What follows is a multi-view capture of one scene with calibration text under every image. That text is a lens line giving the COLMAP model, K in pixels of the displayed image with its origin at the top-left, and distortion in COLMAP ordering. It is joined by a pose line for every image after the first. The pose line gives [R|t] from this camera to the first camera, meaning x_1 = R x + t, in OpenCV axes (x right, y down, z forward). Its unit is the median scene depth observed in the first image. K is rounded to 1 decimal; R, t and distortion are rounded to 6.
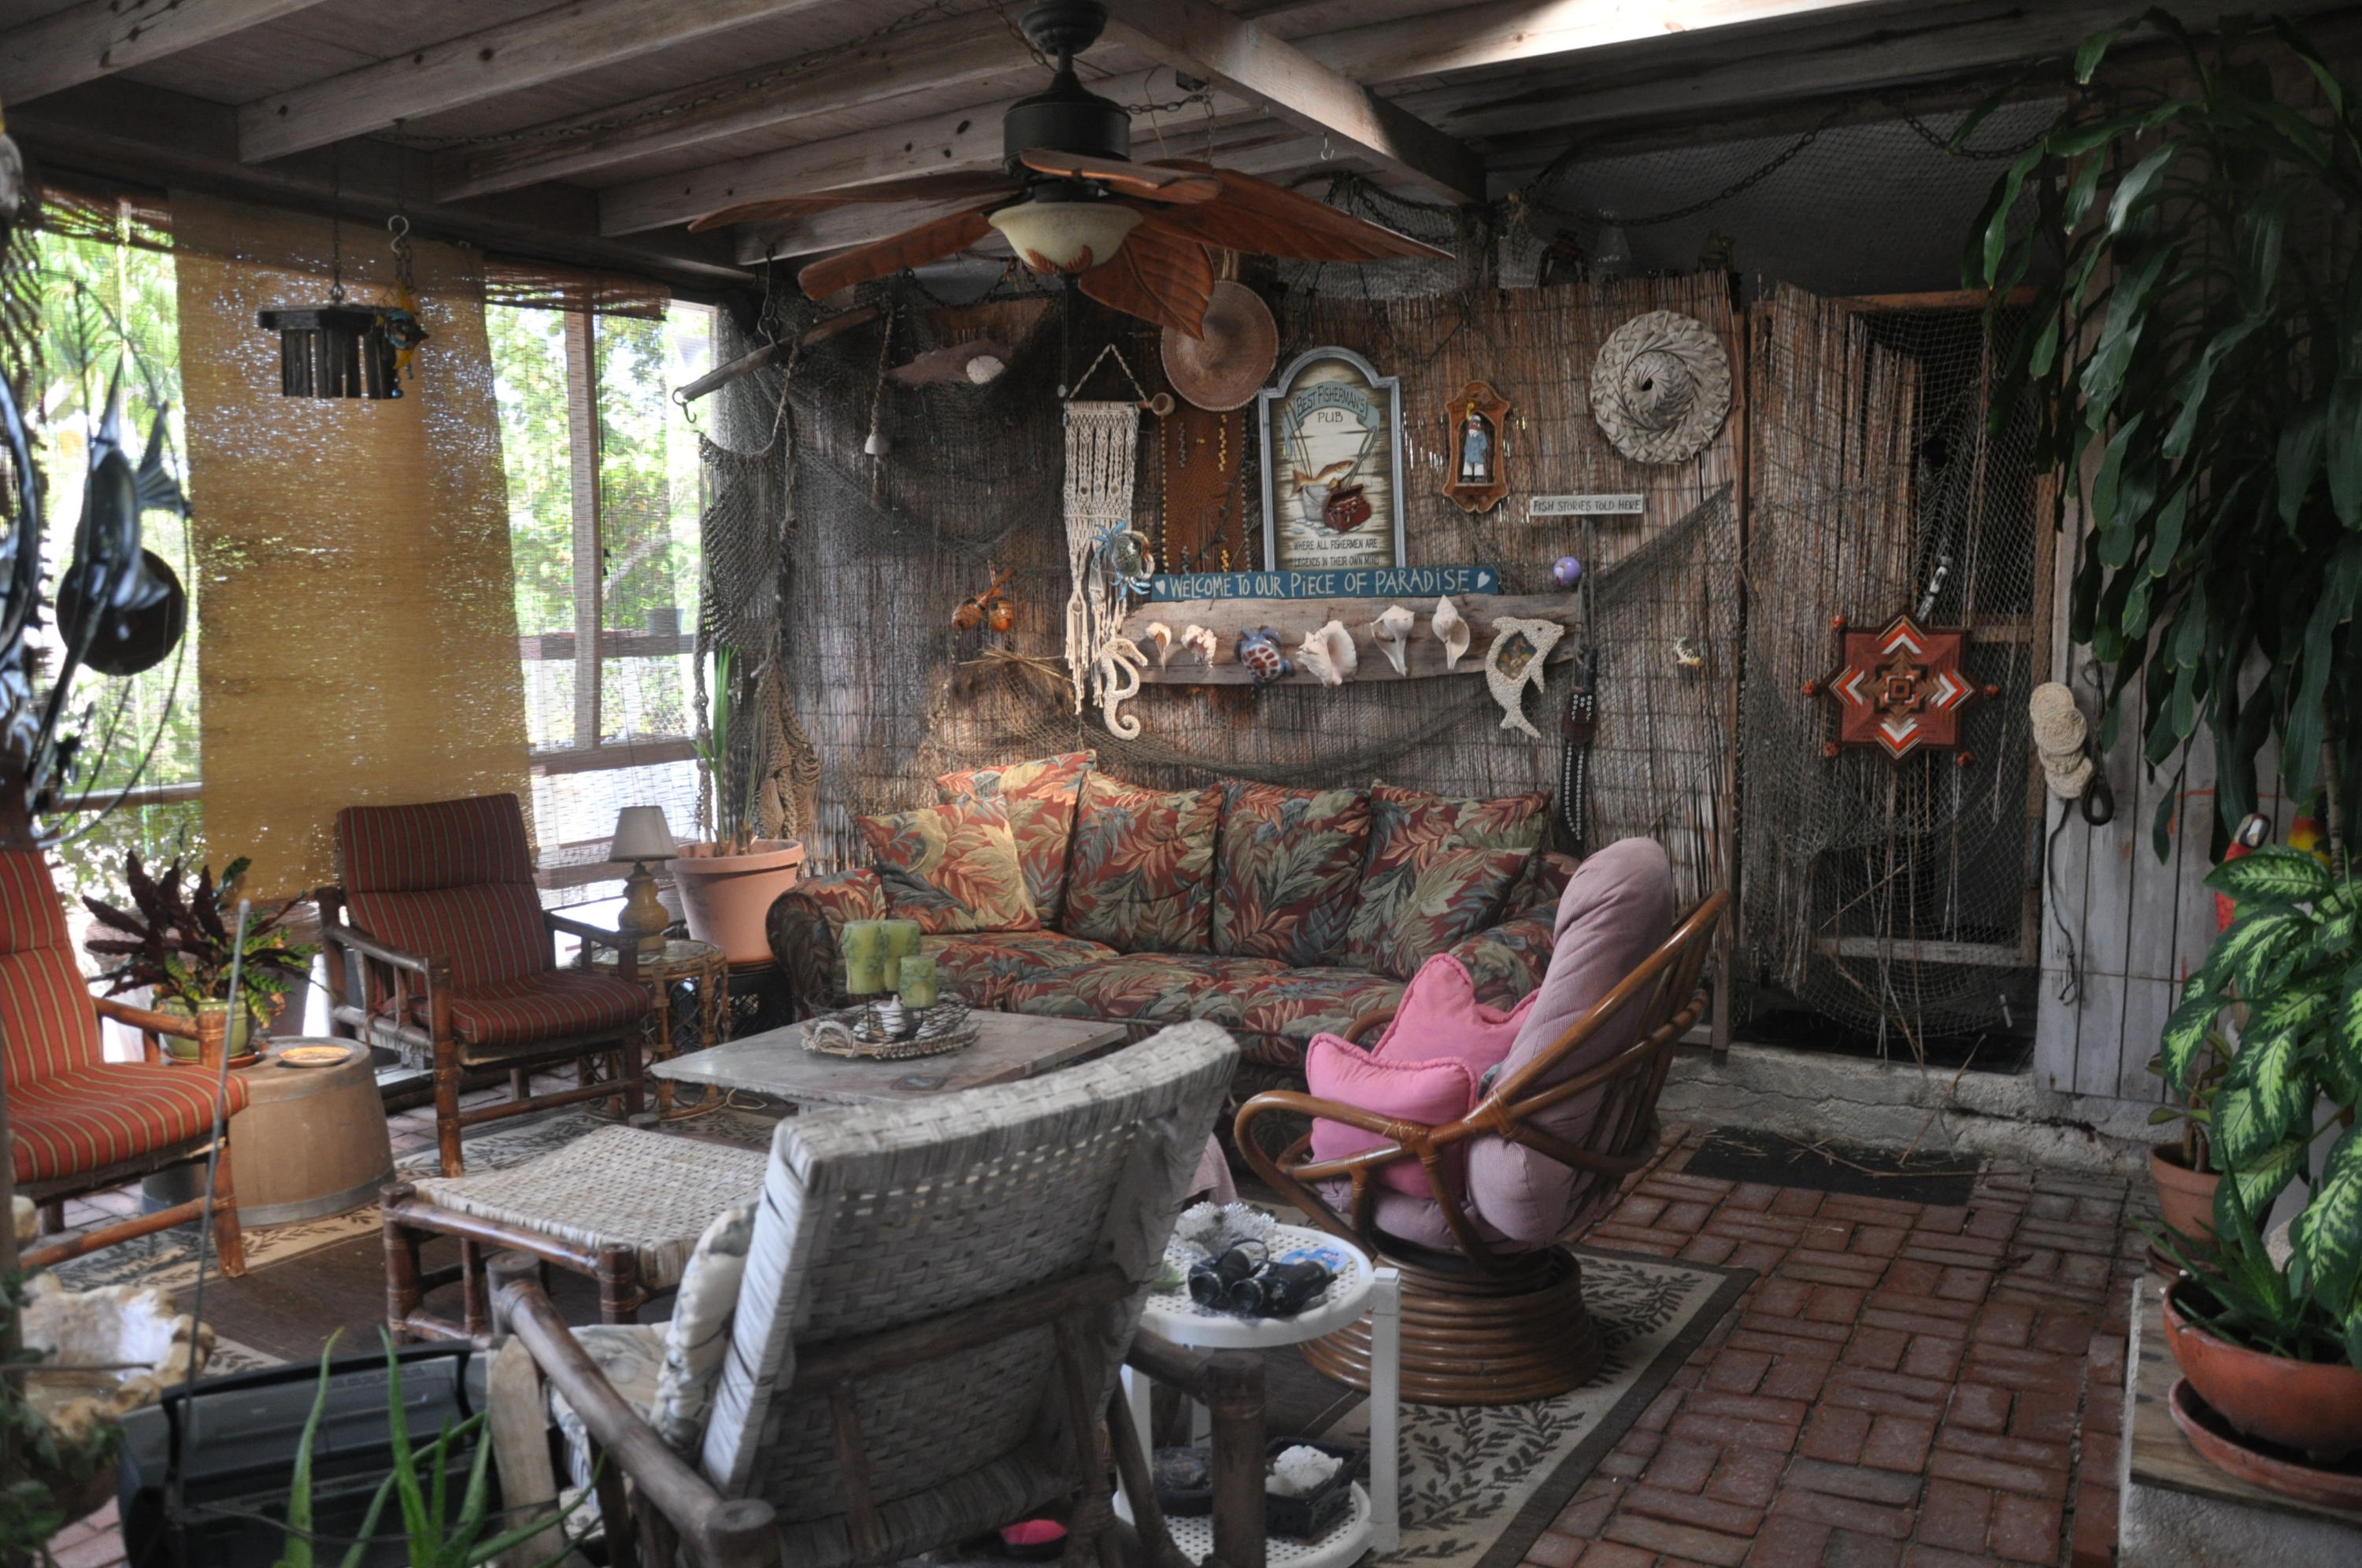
lens RADIAL K [[1852.8, 0, 1181.0], [0, 1852.8, 784.0], [0, 0, 1]] dist [-0.153236, 0.124090]
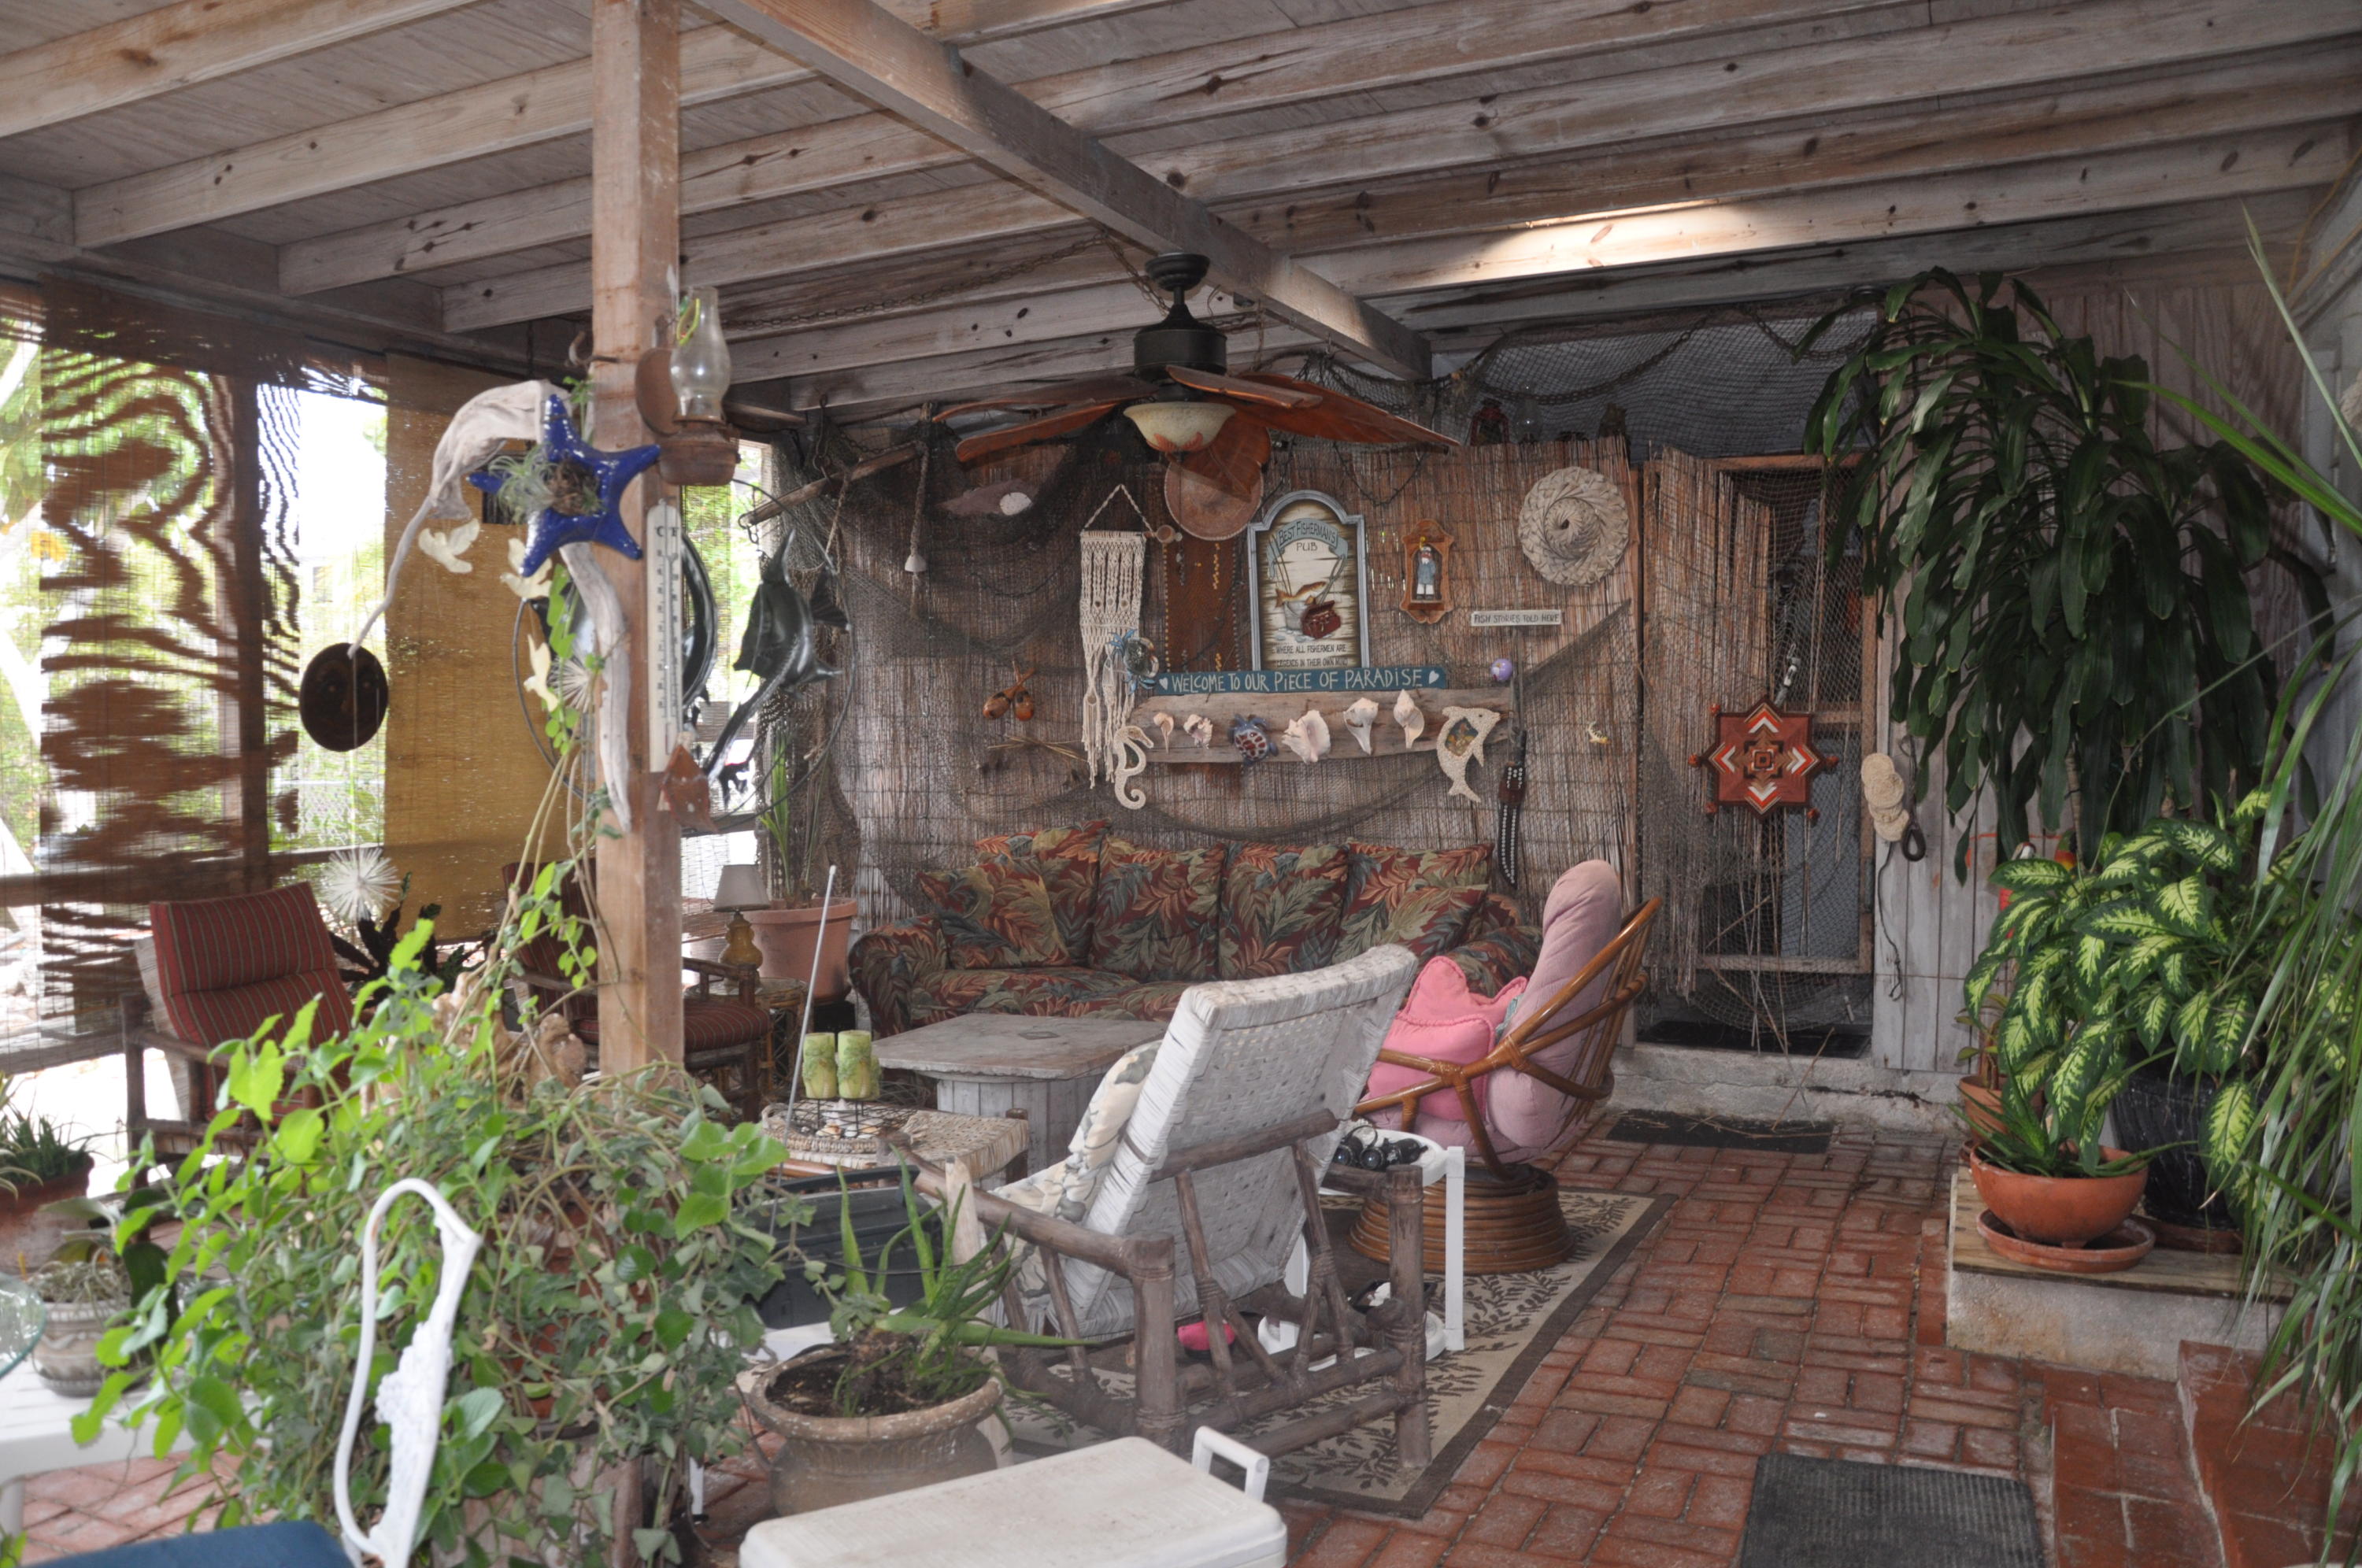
lens RADIAL K [[1852.8, 0, 1181.0], [0, 1852.8, 784.0], [0, 0, 1]] dist [-0.153236, 0.124090]
pose [[0.995673, -0.004565, 0.092815, -0.130763], [0.009644, 0.998476, -0.054345, 0.030107], [-0.092425, 0.055005, 0.994199, -0.243165]]
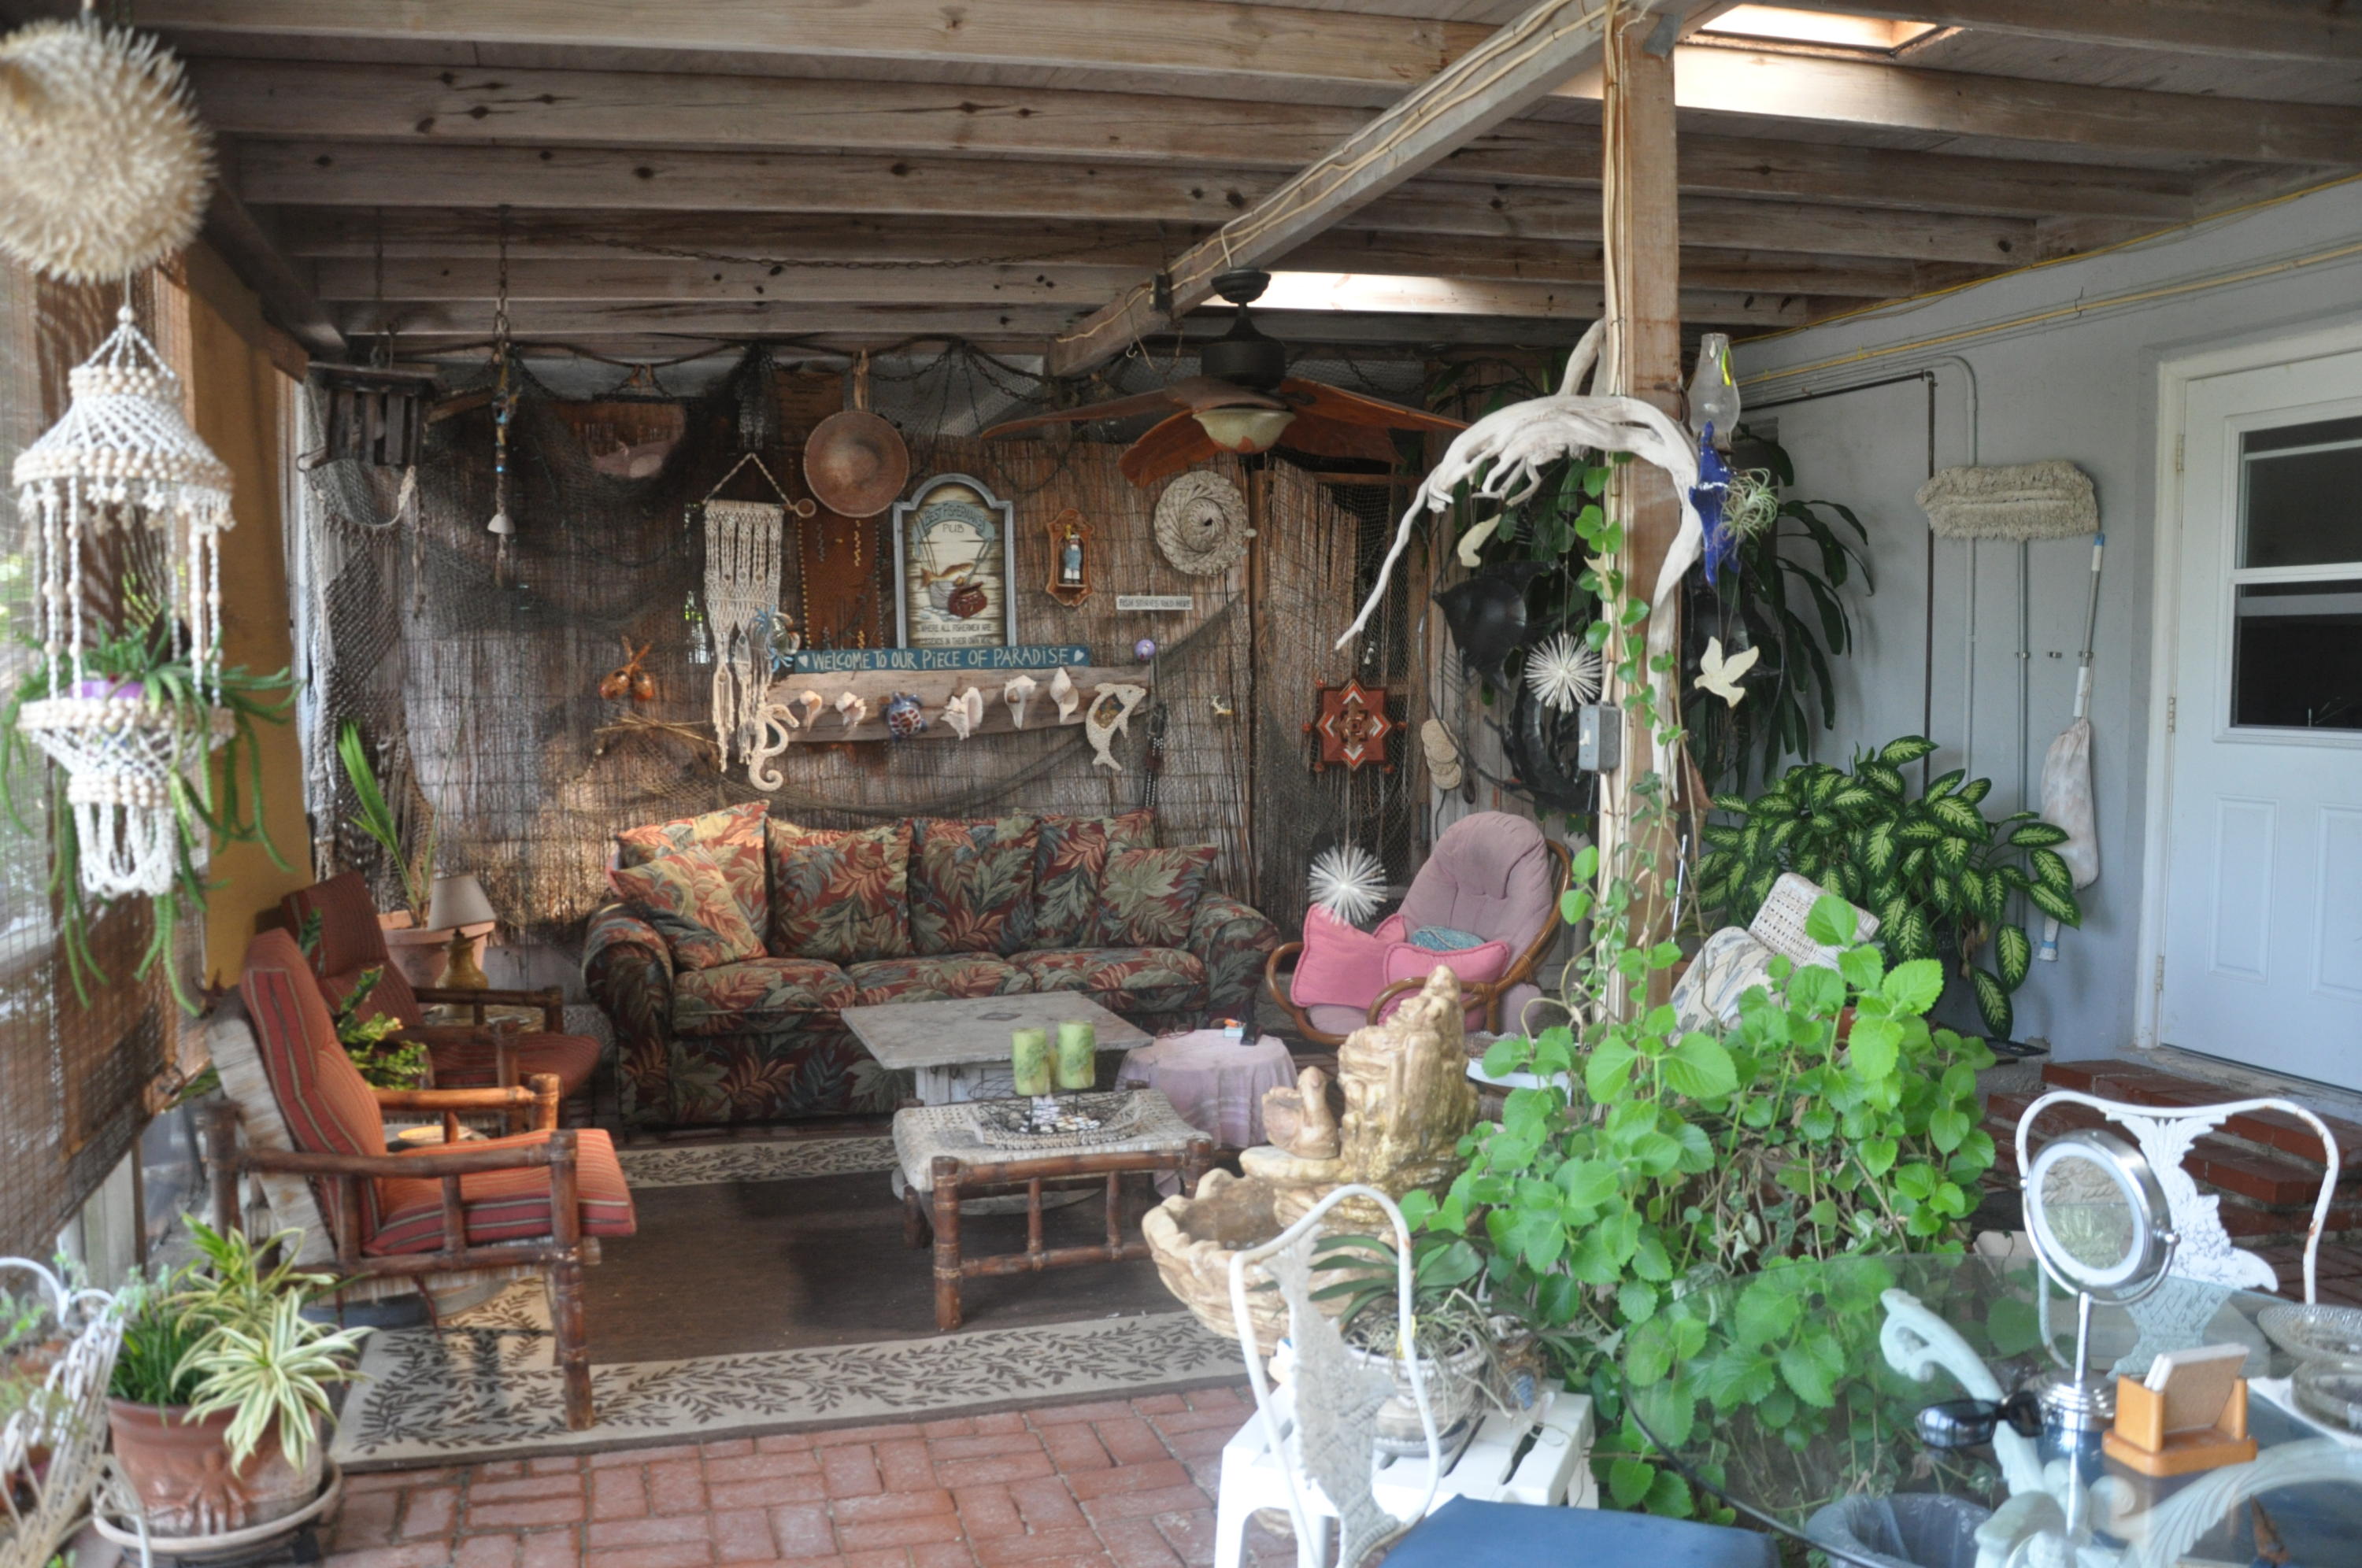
lens RADIAL K [[1852.8, 0, 1181.0], [0, 1852.8, 784.0], [0, 0, 1]] dist [-0.153236, 0.124090]
pose [[0.683366, -0.044763, 0.728702, -0.820332], [0.070997, 0.997462, -0.005307, -0.004569], [-0.726615, 0.055363, 0.684810, 0.019857]]
